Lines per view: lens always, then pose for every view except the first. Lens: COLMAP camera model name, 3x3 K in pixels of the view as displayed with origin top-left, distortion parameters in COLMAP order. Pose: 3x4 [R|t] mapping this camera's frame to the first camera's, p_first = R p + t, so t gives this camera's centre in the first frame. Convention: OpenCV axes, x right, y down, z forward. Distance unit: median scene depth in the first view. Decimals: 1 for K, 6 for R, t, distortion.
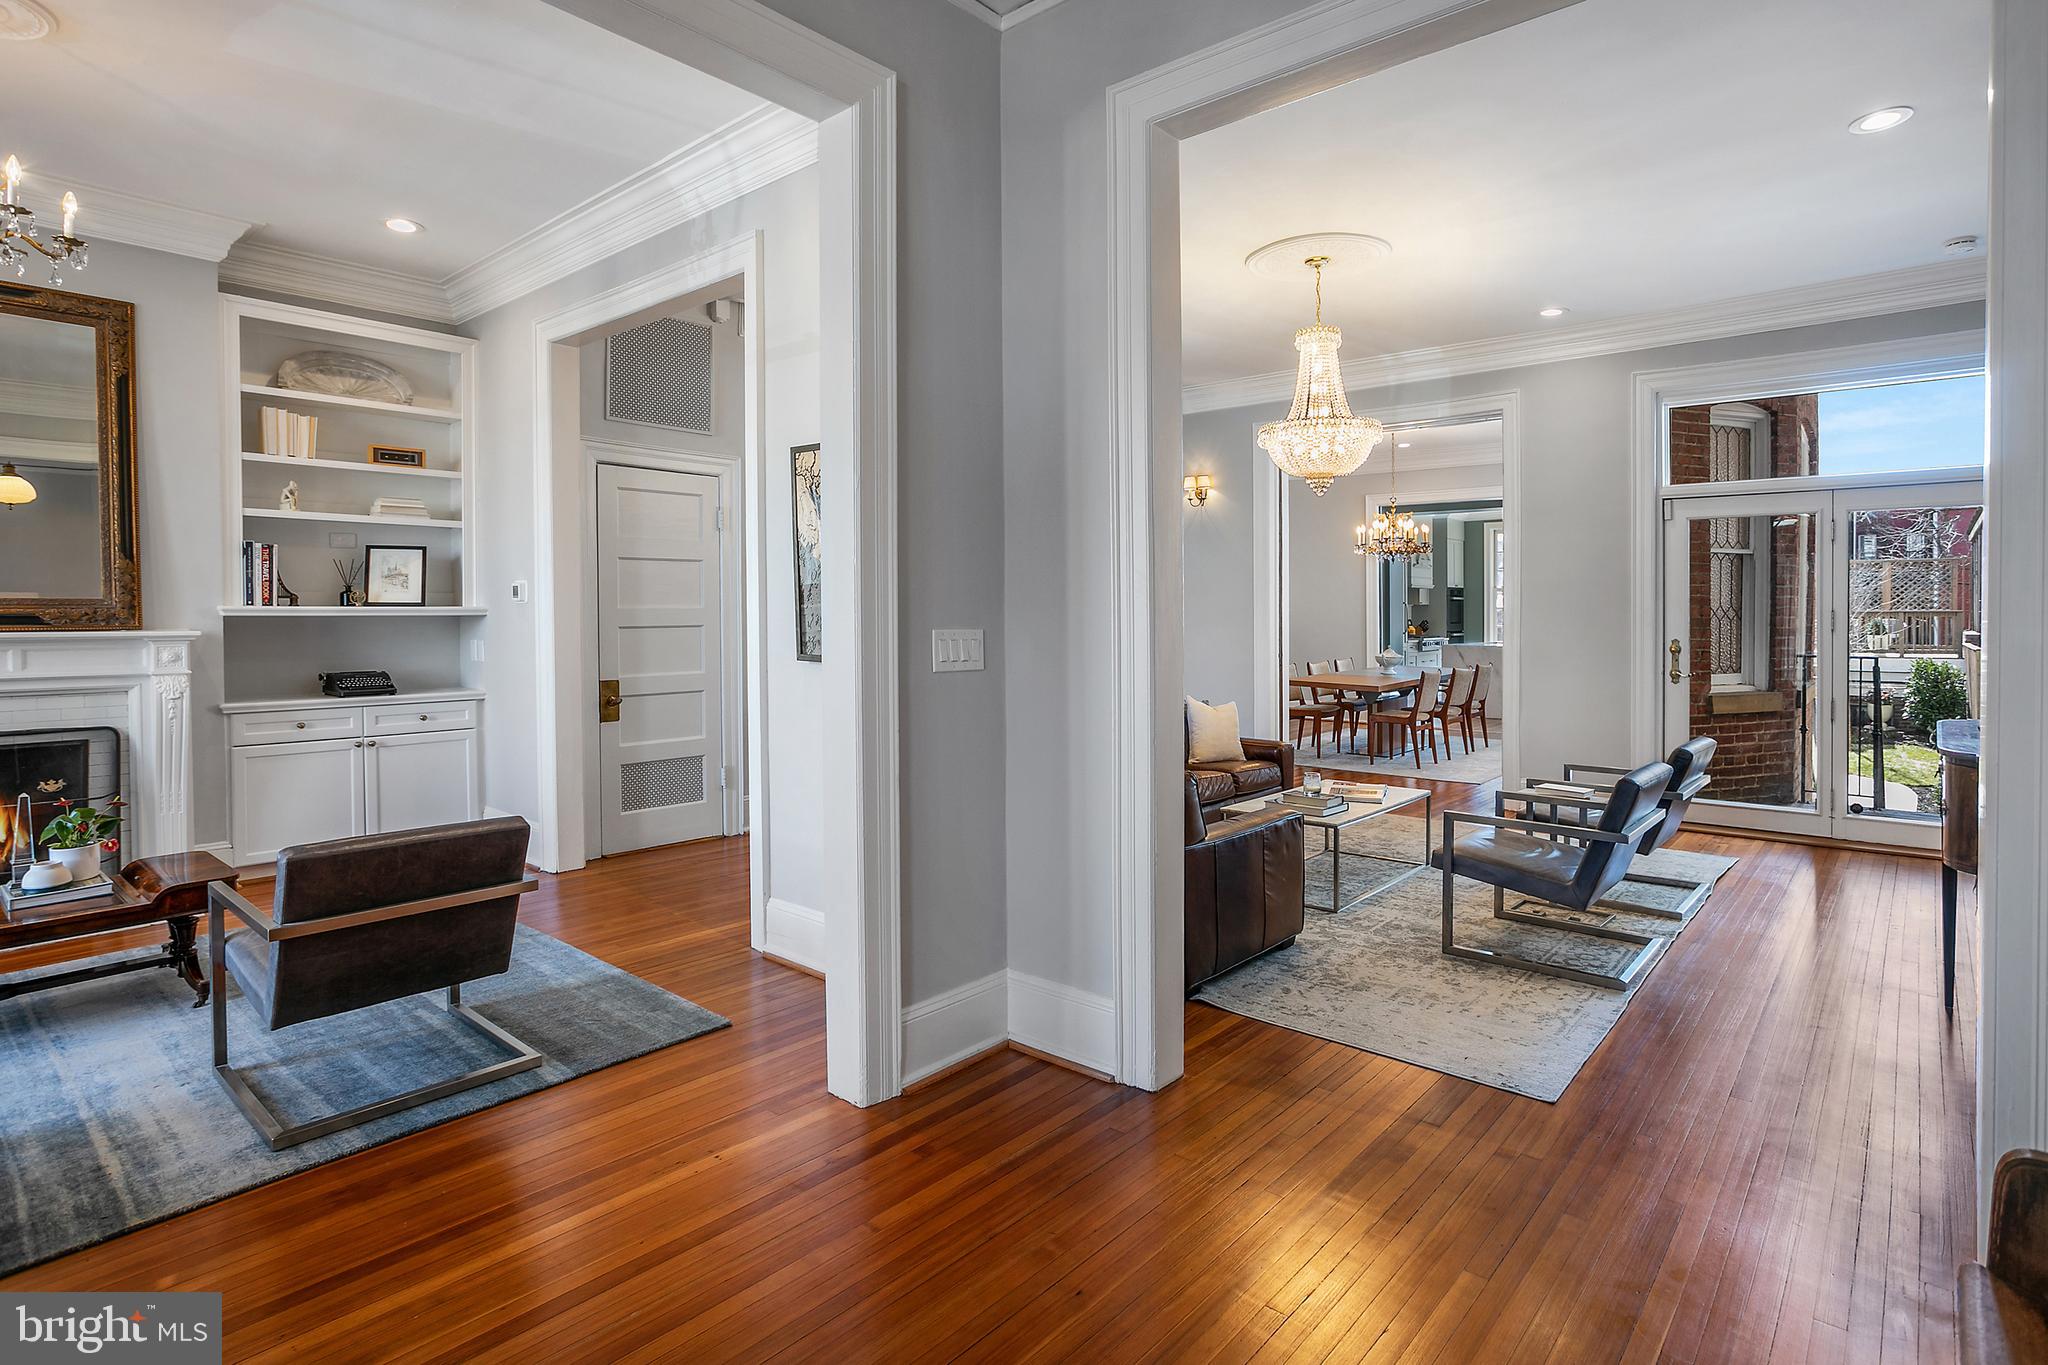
lens RADIAL K [[1043.8, 0, 1032.3], [0, 1043.8, 653.0], [0, 0, 1]] dist [-0.027379, 0.009943]
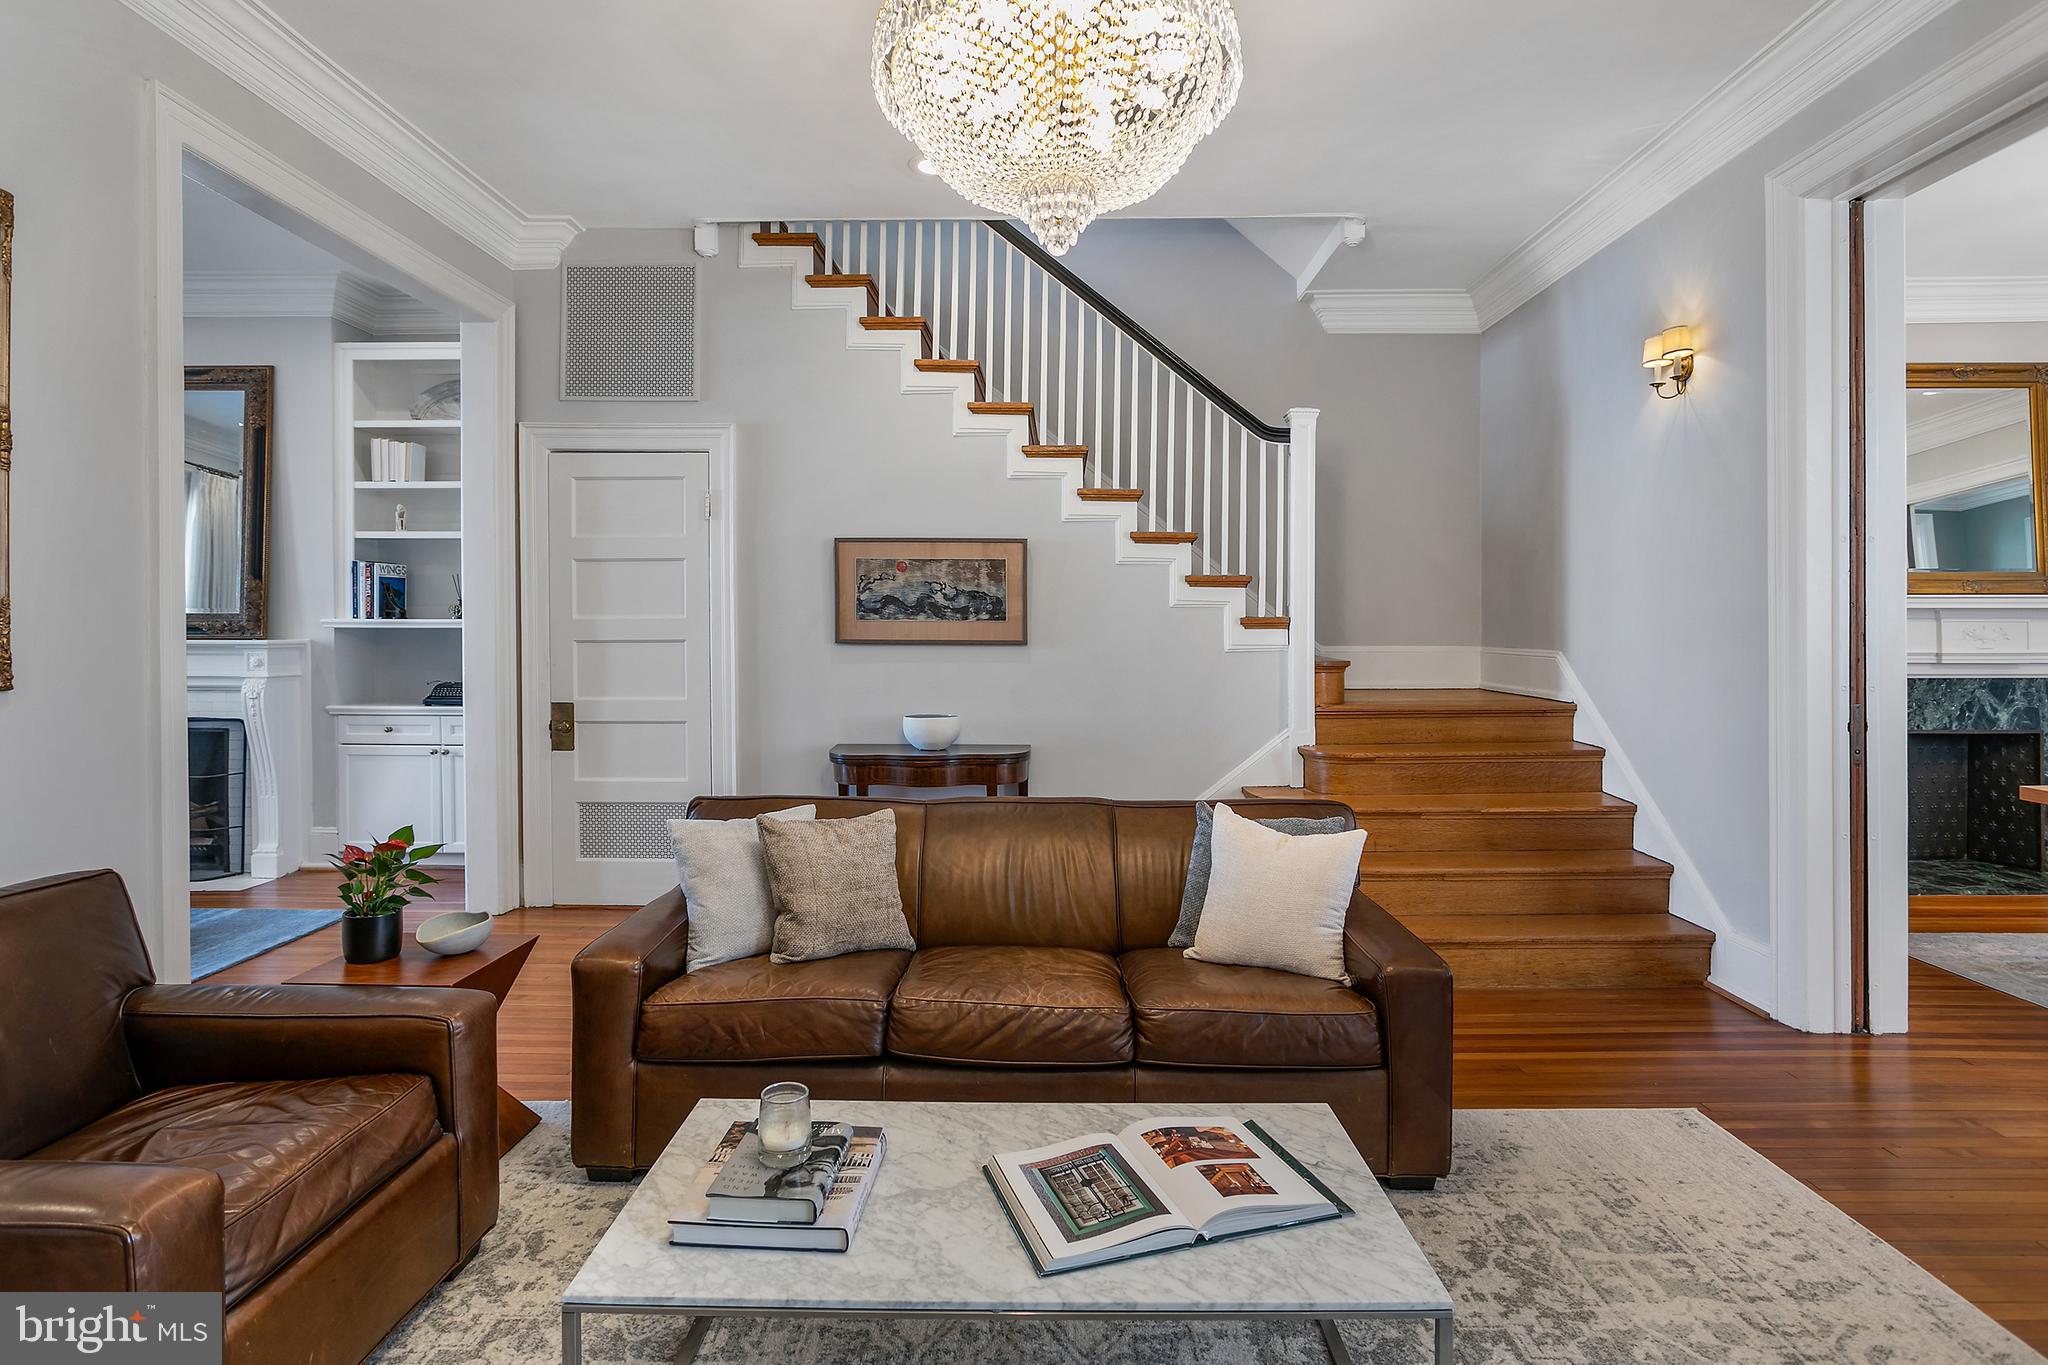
lens RADIAL K [[1043.8, 0, 1032.3], [0, 1043.8, 653.0], [0, 0, 1]] dist [-0.027379, 0.009943]
pose [[0.651638, 0.012147, -0.758433, 0.507450], [-0.030930, 0.999466, -0.010568, -0.017894], [0.757899, 0.030345, 0.651666, 0.750076]]
